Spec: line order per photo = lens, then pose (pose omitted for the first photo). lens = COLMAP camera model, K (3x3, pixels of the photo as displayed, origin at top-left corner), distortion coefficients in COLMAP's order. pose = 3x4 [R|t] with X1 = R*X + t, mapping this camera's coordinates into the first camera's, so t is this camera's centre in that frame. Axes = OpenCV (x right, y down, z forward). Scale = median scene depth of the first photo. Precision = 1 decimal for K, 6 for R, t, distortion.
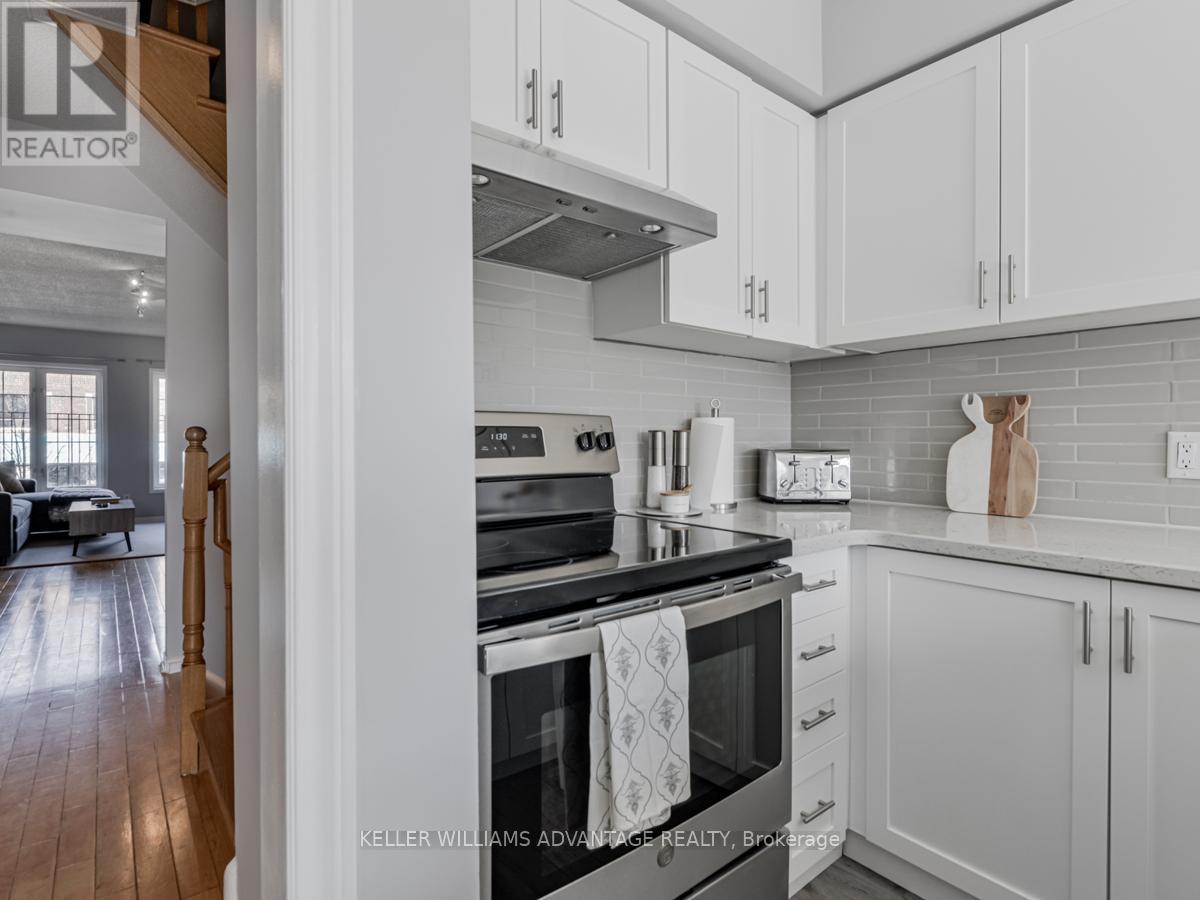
lens RADIAL K [[626.9, 0, 609.2], [0, 626.9, 444.3], [0, 0, 1]] dist [-0.002319, -0.002627]
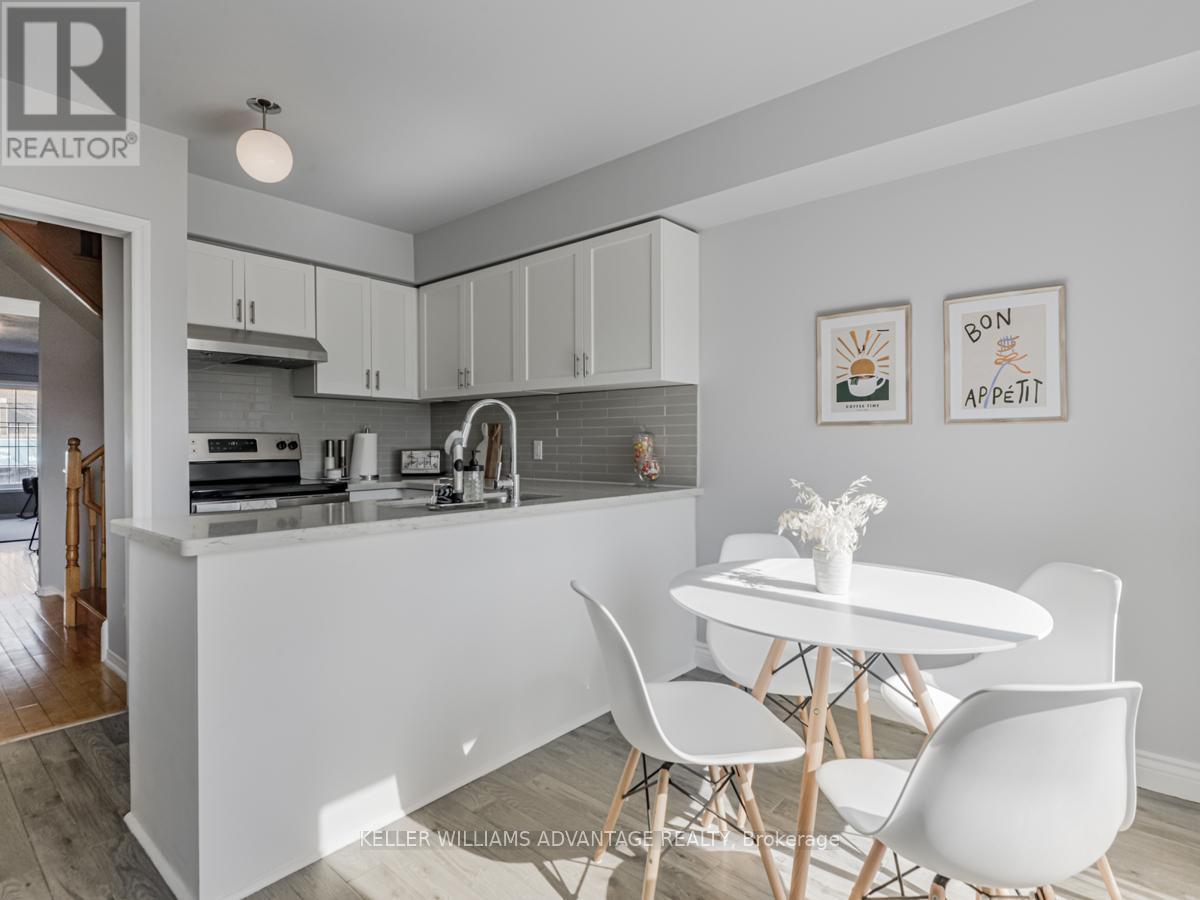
lens RADIAL K [[626.9, 0, 609.2], [0, 626.9, 444.3], [0, 0, 1]] dist [-0.002319, -0.002627]
pose [[0.982604, -0.002679, 0.185692, 0.607420], [0.003658, 0.999981, -0.004927, 0.006229], [-0.185675, 0.005520, 0.982596, -1.224411]]
